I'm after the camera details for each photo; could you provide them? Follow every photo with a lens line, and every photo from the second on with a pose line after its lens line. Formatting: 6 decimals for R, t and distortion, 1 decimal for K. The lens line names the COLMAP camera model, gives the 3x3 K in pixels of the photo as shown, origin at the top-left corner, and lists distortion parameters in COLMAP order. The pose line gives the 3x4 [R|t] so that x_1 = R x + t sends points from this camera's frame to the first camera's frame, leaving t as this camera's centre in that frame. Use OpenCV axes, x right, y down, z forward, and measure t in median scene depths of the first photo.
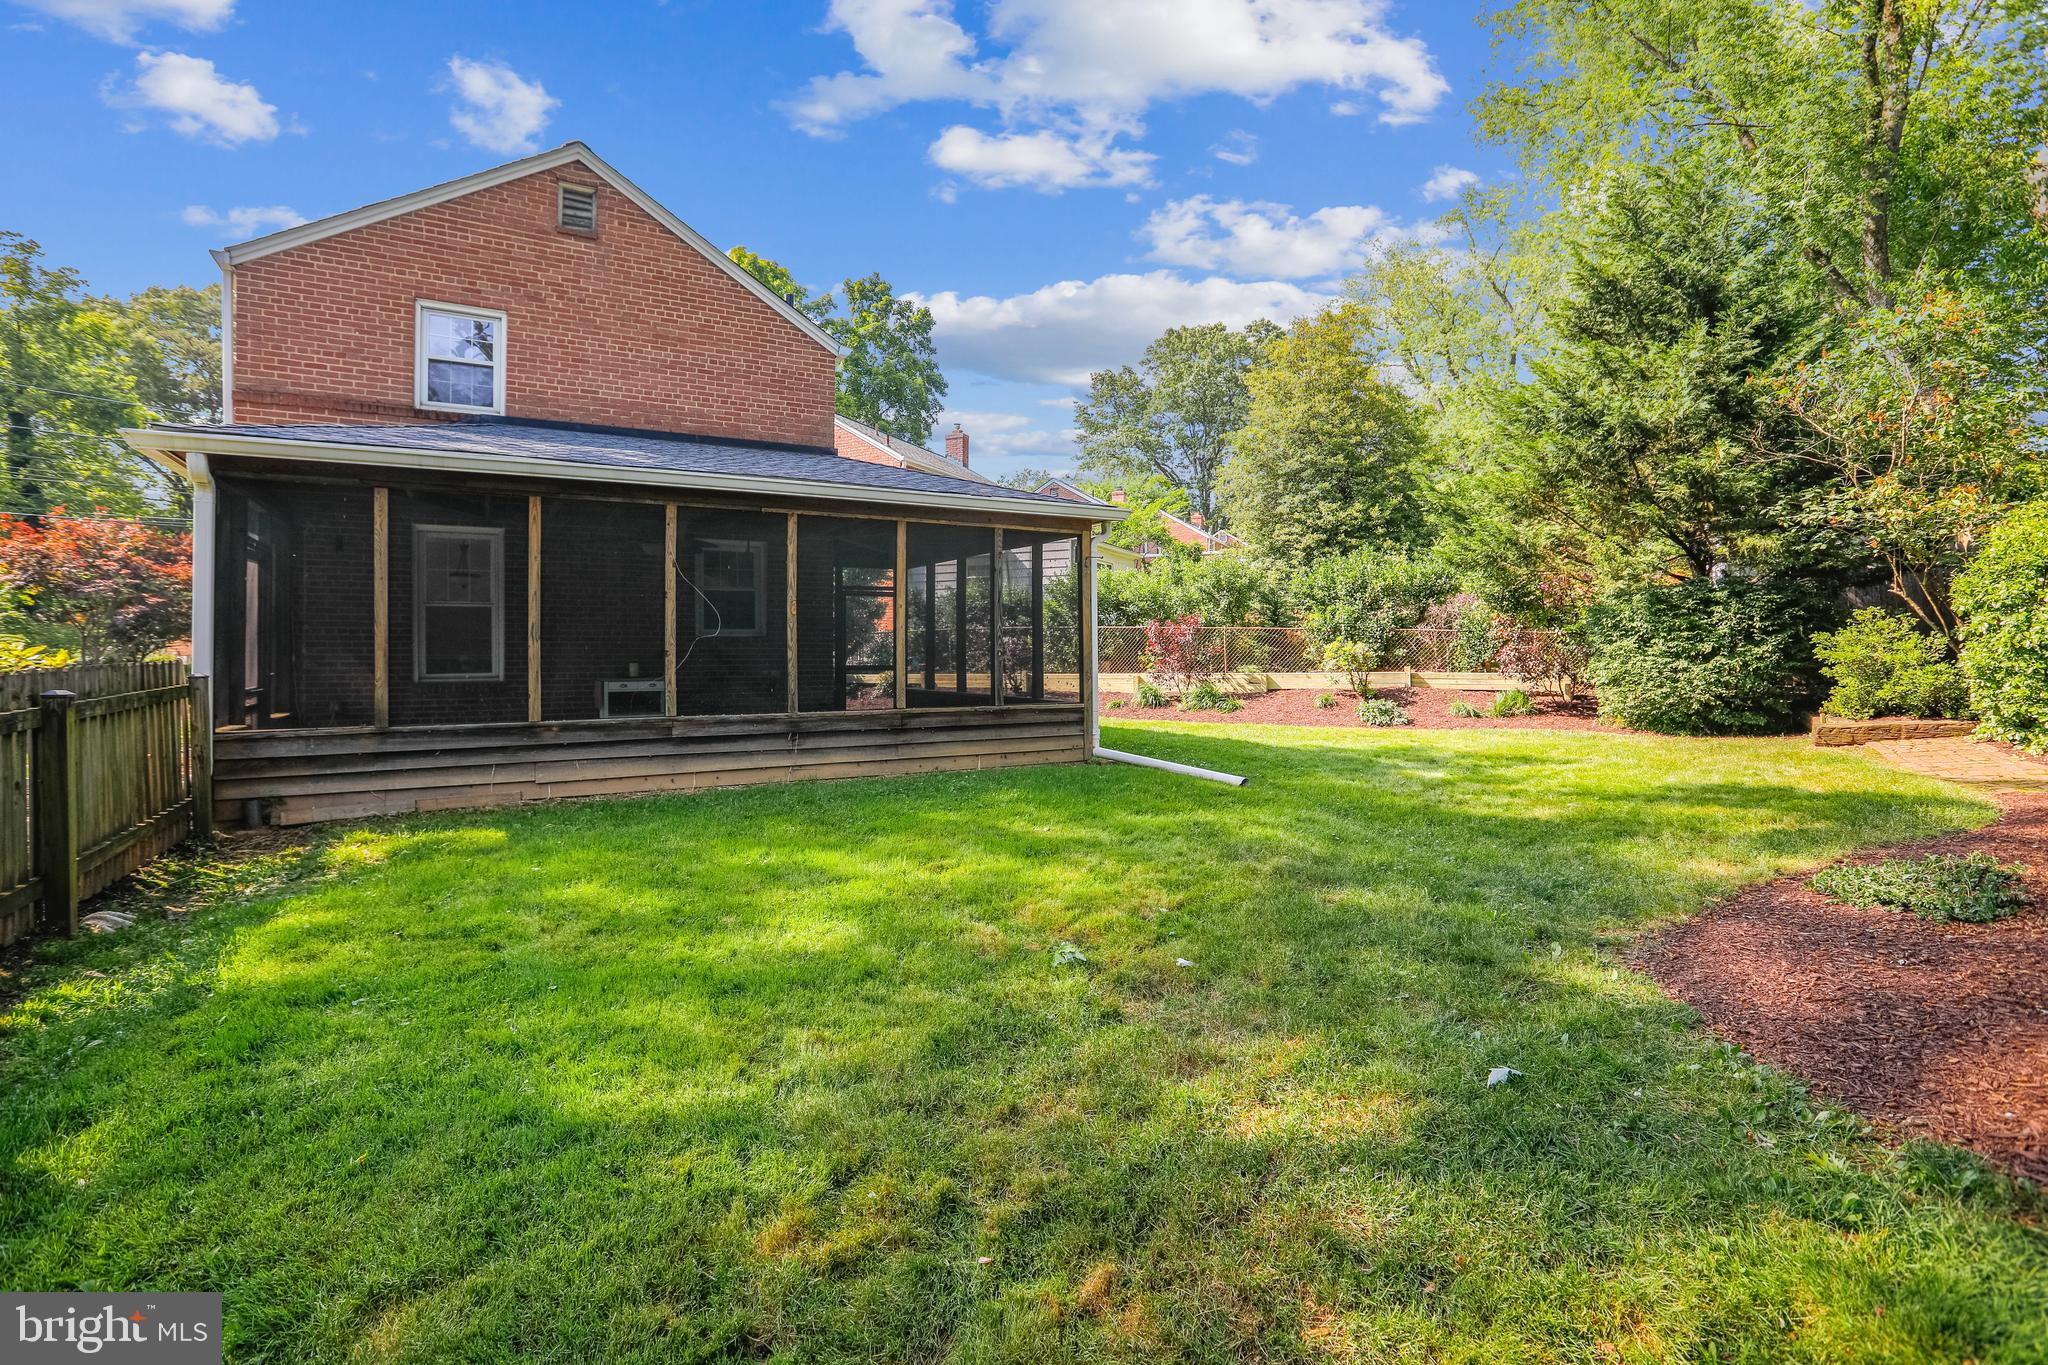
lens RADIAL K [[950.9, 0, 1008.2], [0, 950.9, 659.8], [0, 0, 1]] dist [-0.017597, 0.000518]
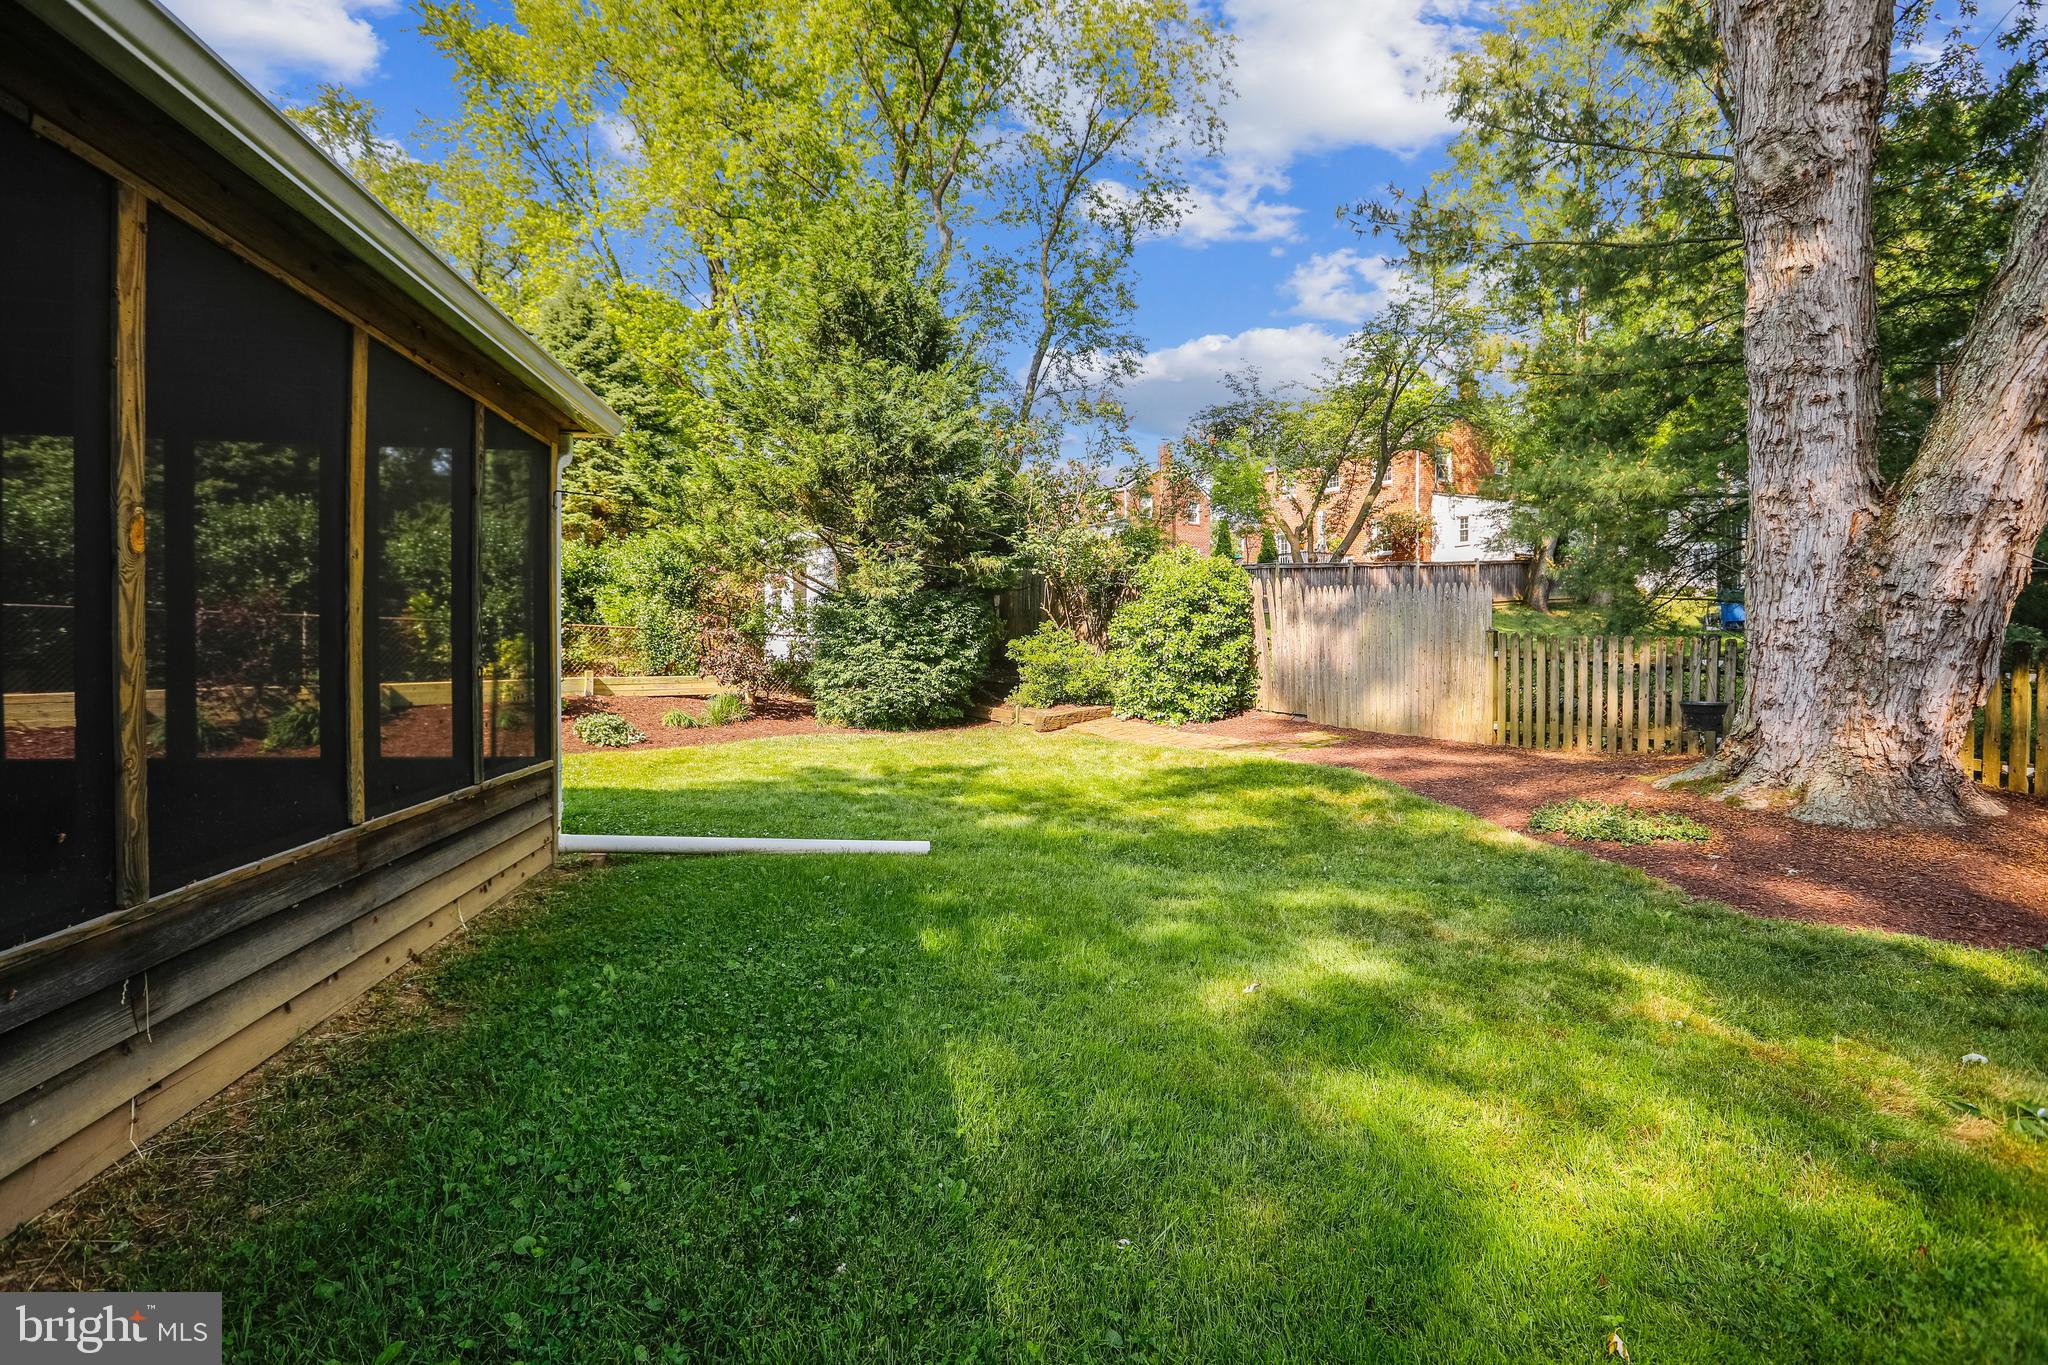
lens RADIAL K [[950.9, 0, 1008.2], [0, 950.9, 659.8], [0, 0, 1]] dist [-0.017597, 0.000518]
pose [[0.373206, -0.008272, 0.927712, -0.287788], [-0.002050, 0.999950, 0.009740, -0.014188], [-0.927746, -0.005537, 0.373170, 0.494117]]
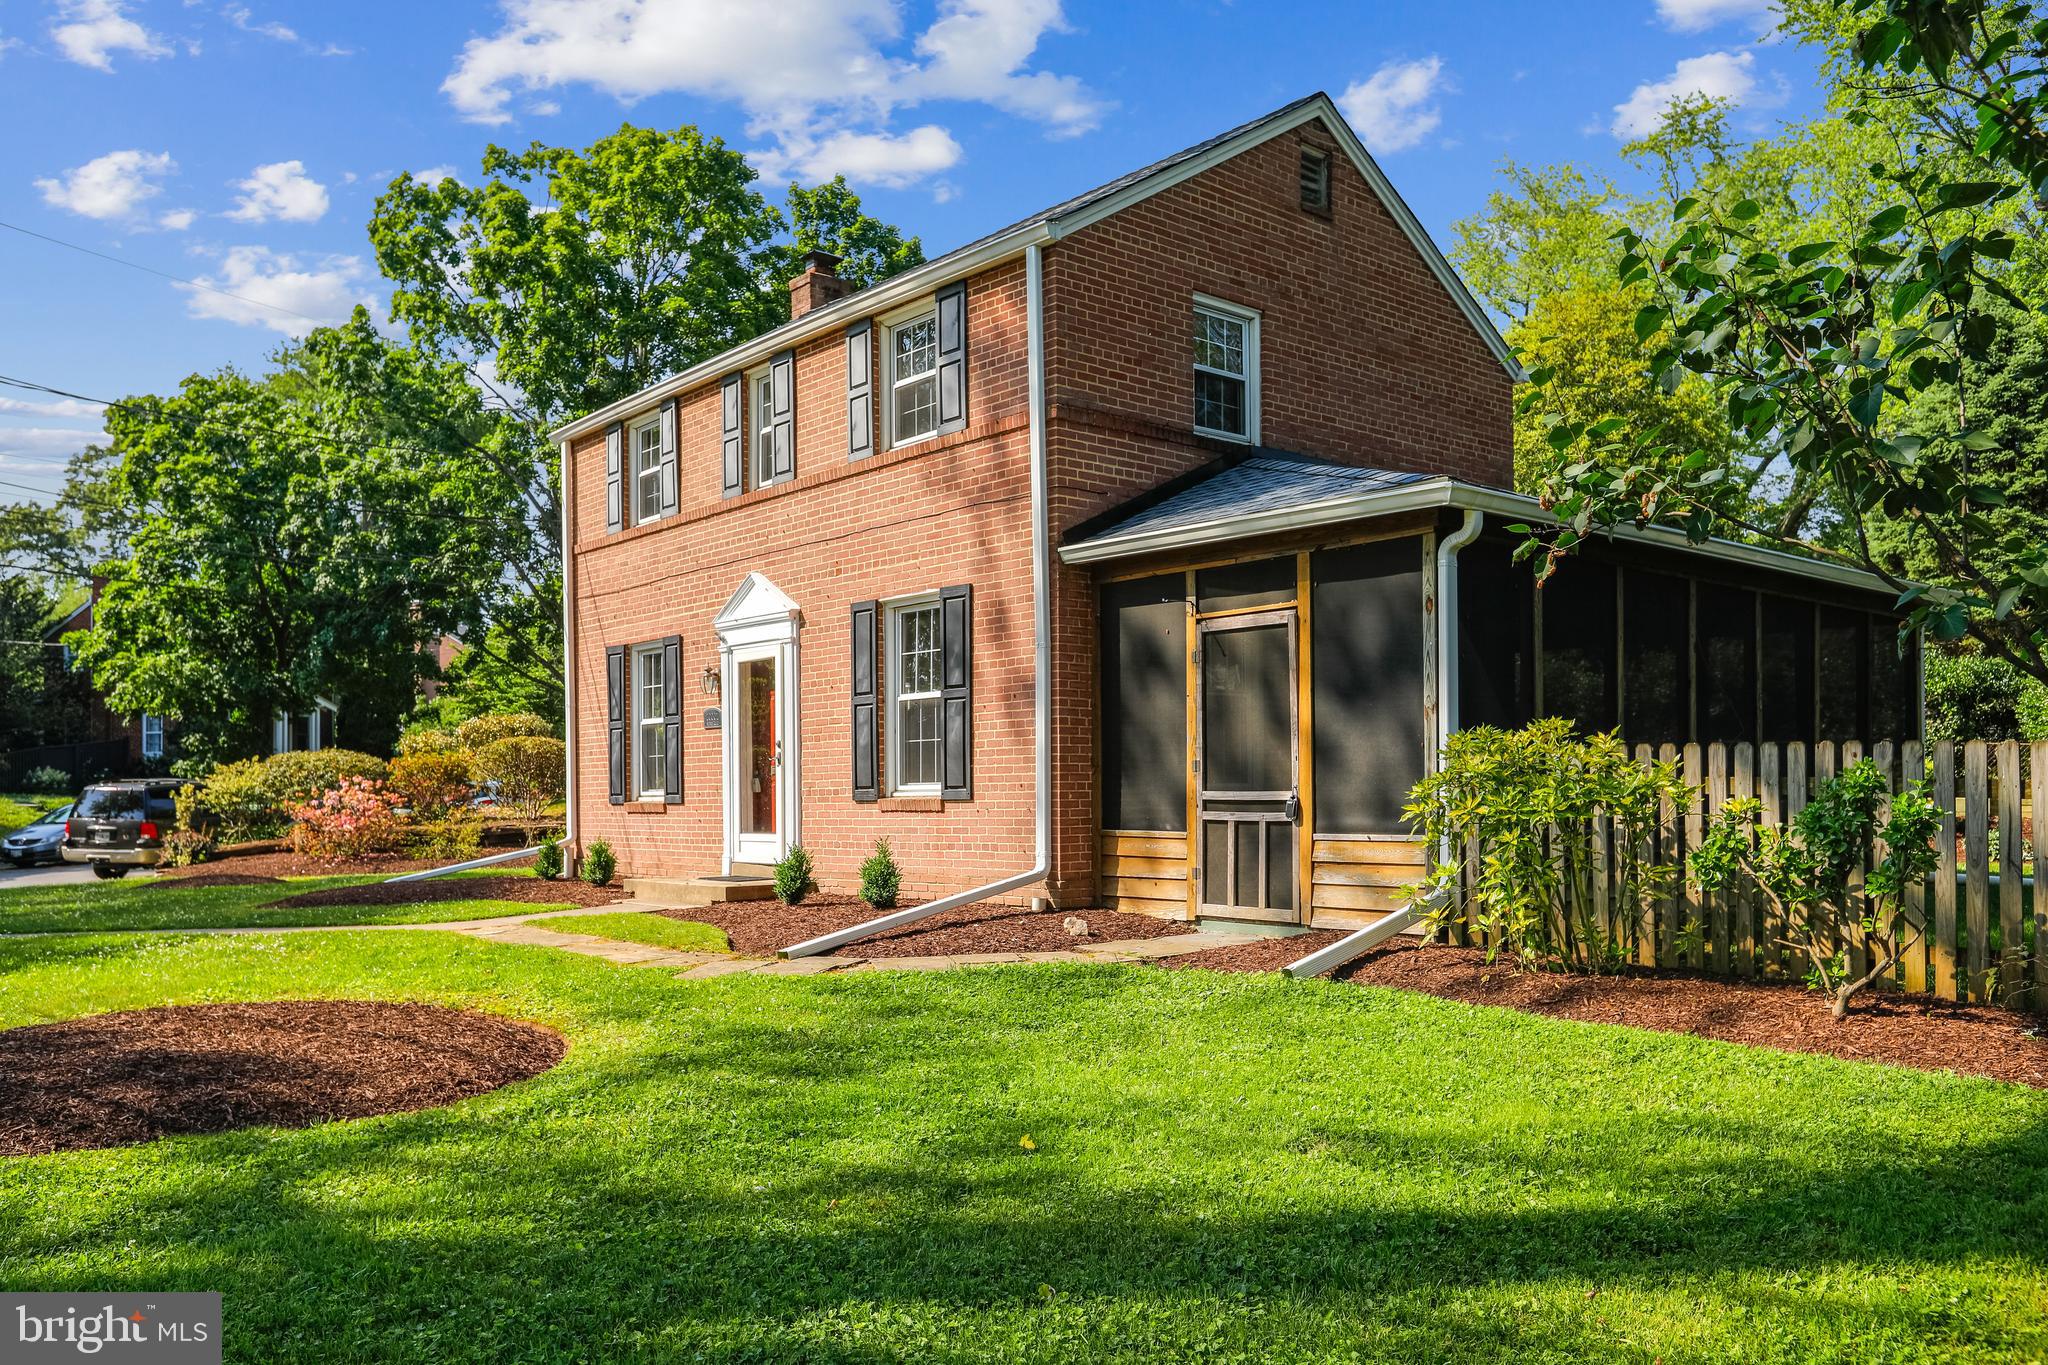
lens RADIAL K [[1597.0, 0, 1020.2], [0, 1597.0, 786.8], [0, 0, 1]] dist [0.005116, 0.012614]
pose [[0.981509, 0.007093, 0.191285, -0.840008], [-0.004555, 0.999896, -0.013703, 0.031898], [-0.191363, 0.012579, 0.981439, -0.204327]]
